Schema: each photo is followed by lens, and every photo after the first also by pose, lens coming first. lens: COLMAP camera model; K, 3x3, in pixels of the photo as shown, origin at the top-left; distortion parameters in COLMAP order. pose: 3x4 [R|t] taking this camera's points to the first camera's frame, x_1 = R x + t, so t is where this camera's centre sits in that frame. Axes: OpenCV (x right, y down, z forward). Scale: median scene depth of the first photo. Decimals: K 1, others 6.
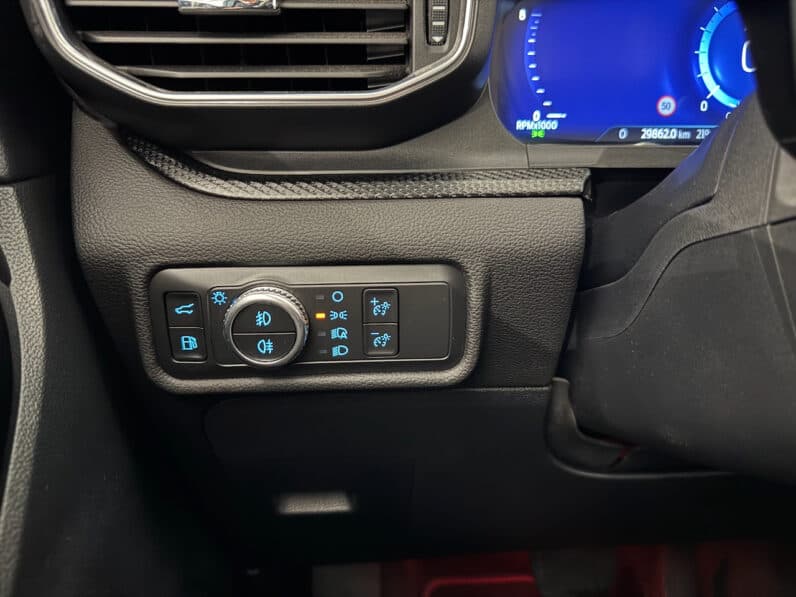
lens RADIAL K [[565.7, 0, 401.4], [0, 565.7, 298.0], [0, 0, 1]] dist [0.052805, -0.056403]
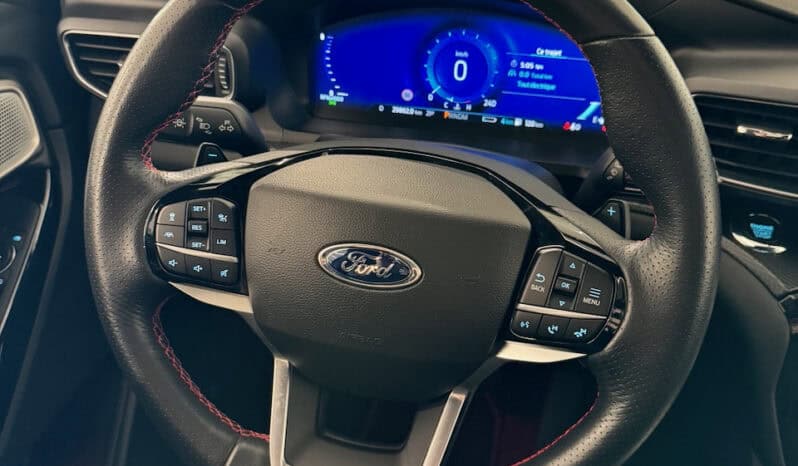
lens RADIAL K [[757.8, 0, 404.4], [0, 757.8, 233.8], [0, 0, 1]] dist [0.085777, 0.000000]
pose [[0.949870, 0.174135, -0.259663, 1.115915], [-0.107424, 0.961746, 0.252001, -0.509149], [0.293612, -0.211474, 0.932240, -1.189324]]
